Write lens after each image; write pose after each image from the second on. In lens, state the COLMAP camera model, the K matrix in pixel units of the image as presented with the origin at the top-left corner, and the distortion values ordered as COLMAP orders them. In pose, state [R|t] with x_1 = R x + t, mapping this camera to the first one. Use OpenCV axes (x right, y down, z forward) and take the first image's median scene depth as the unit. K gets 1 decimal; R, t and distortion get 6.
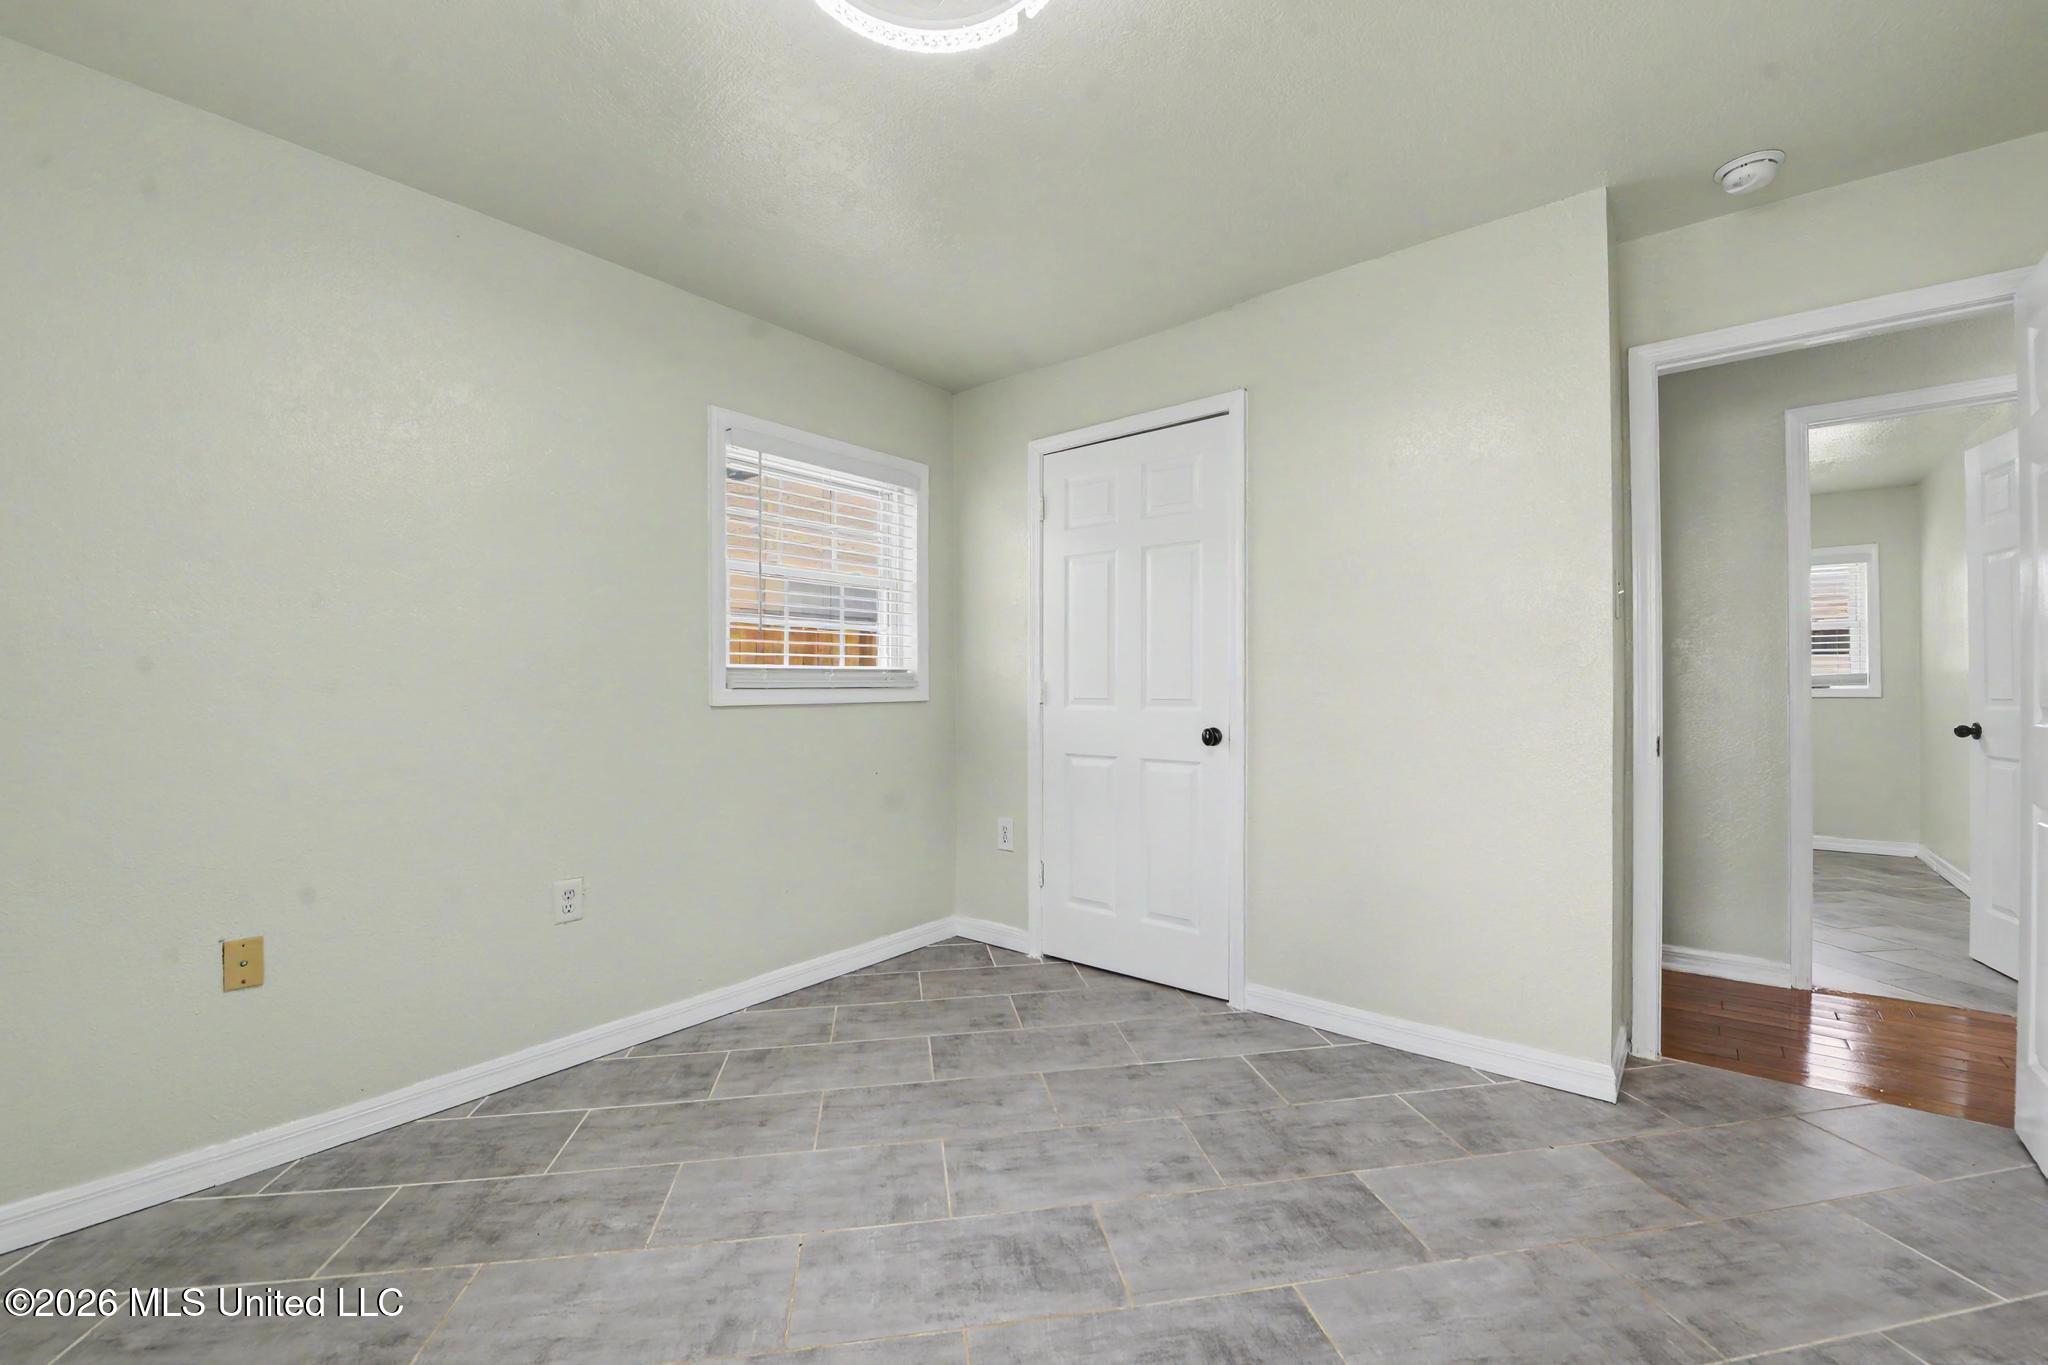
lens RADIAL K [[822.4, 0, 1016.9], [0, 822.4, 681.3], [0, 0, 1]] dist [-0.020160, -0.000474]
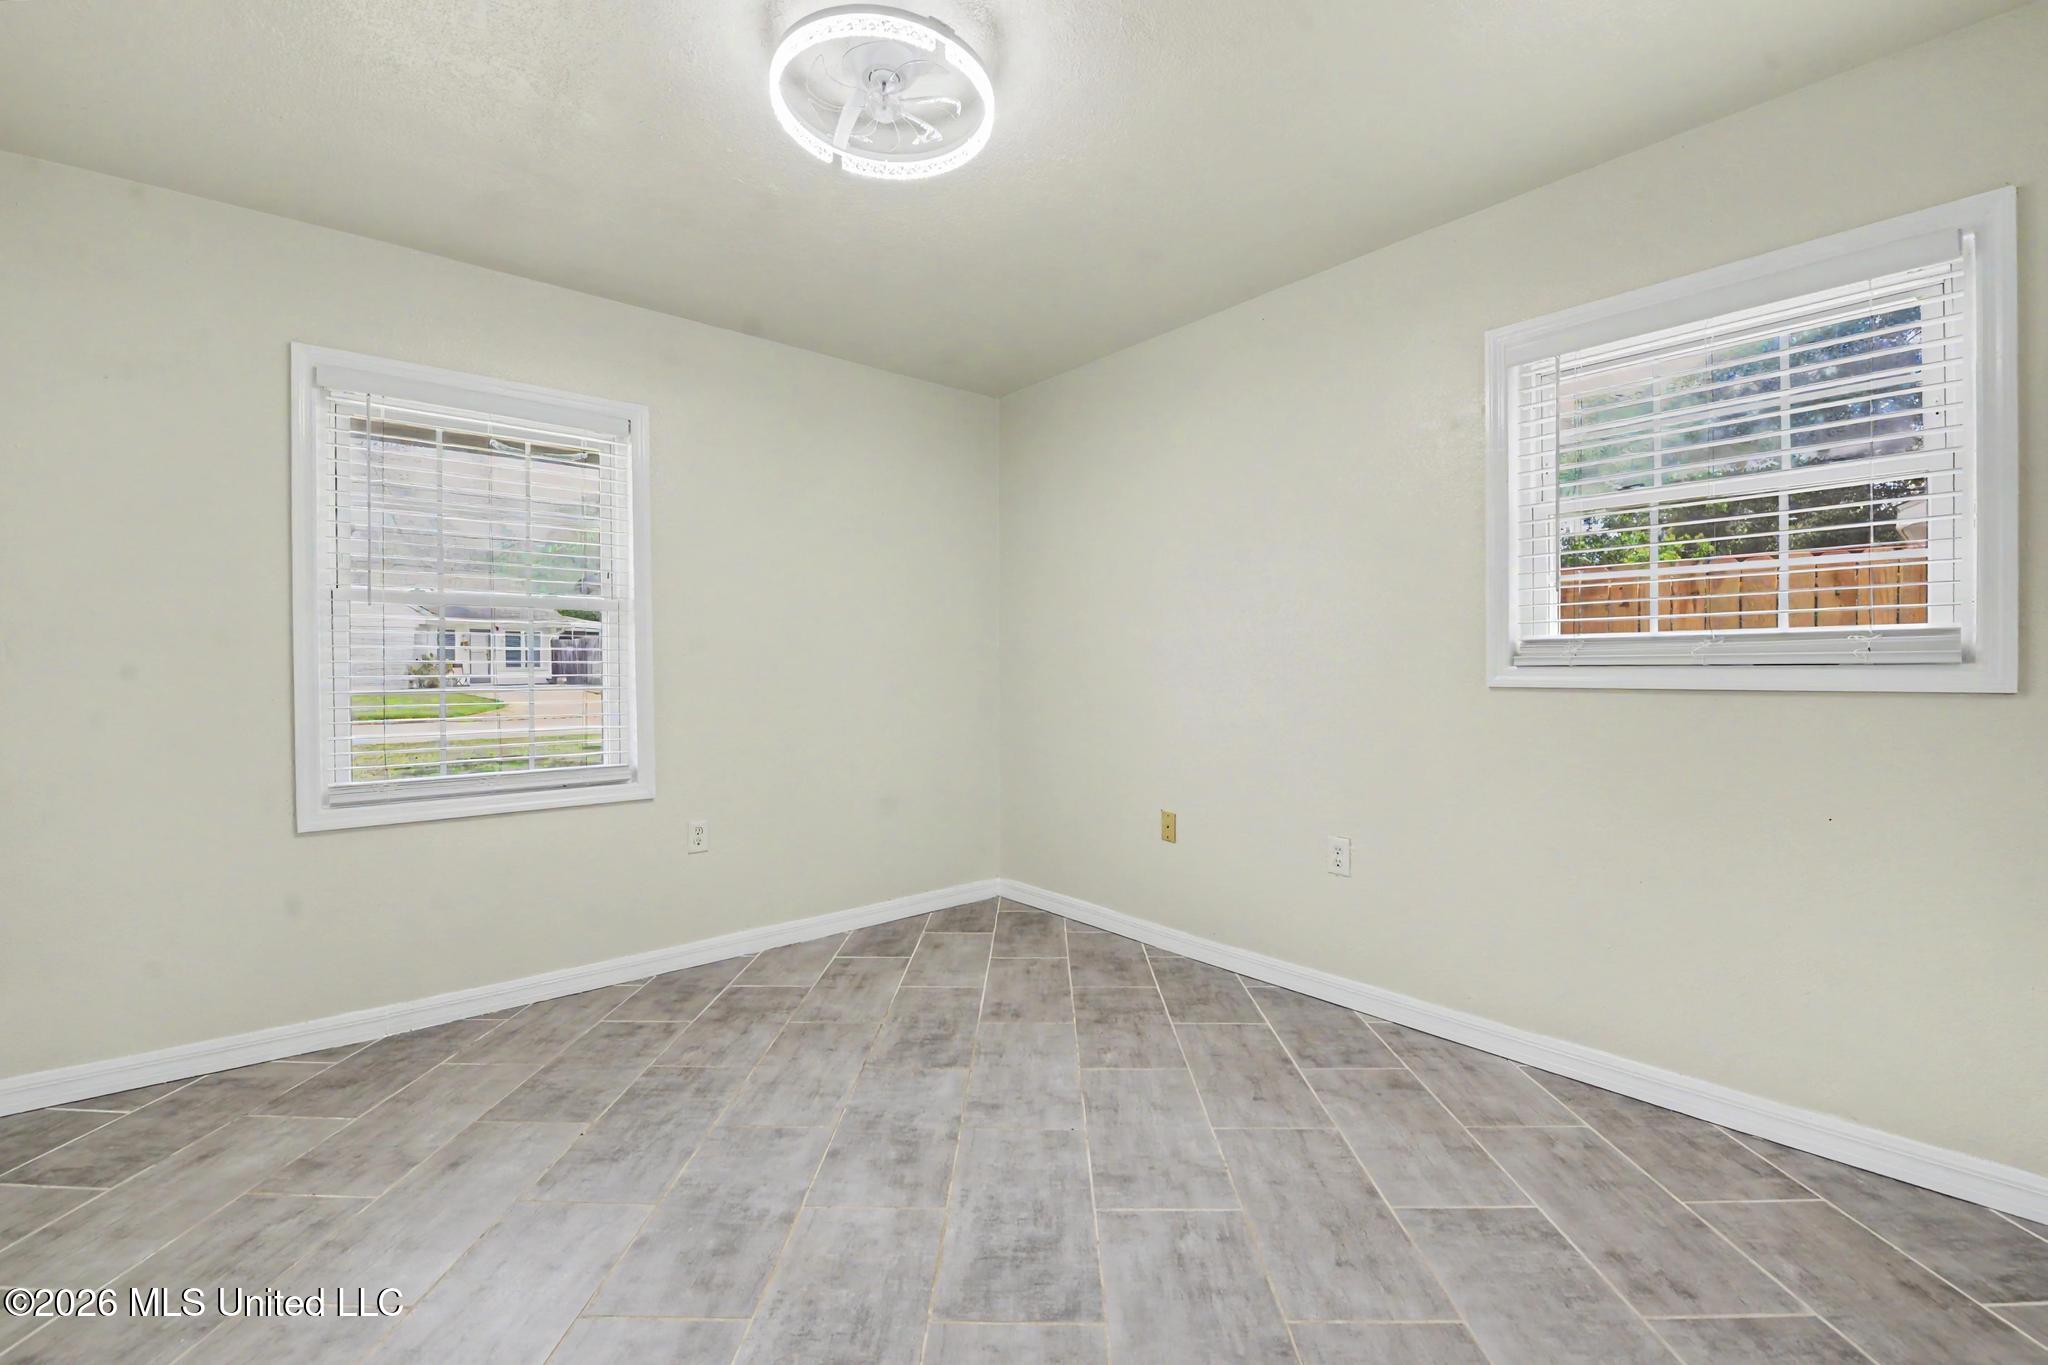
lens RADIAL K [[822.4, 0, 1006.9], [0, 822.4, 671.7], [0, 0, 1]] dist [-0.020160, -0.000474]
pose [[-0.177011, 0.012578, -0.984129, 0.618633], [0.013563, 0.999855, 0.010339, -0.001033], [0.984115, -0.011518, -0.177155, 0.742673]]
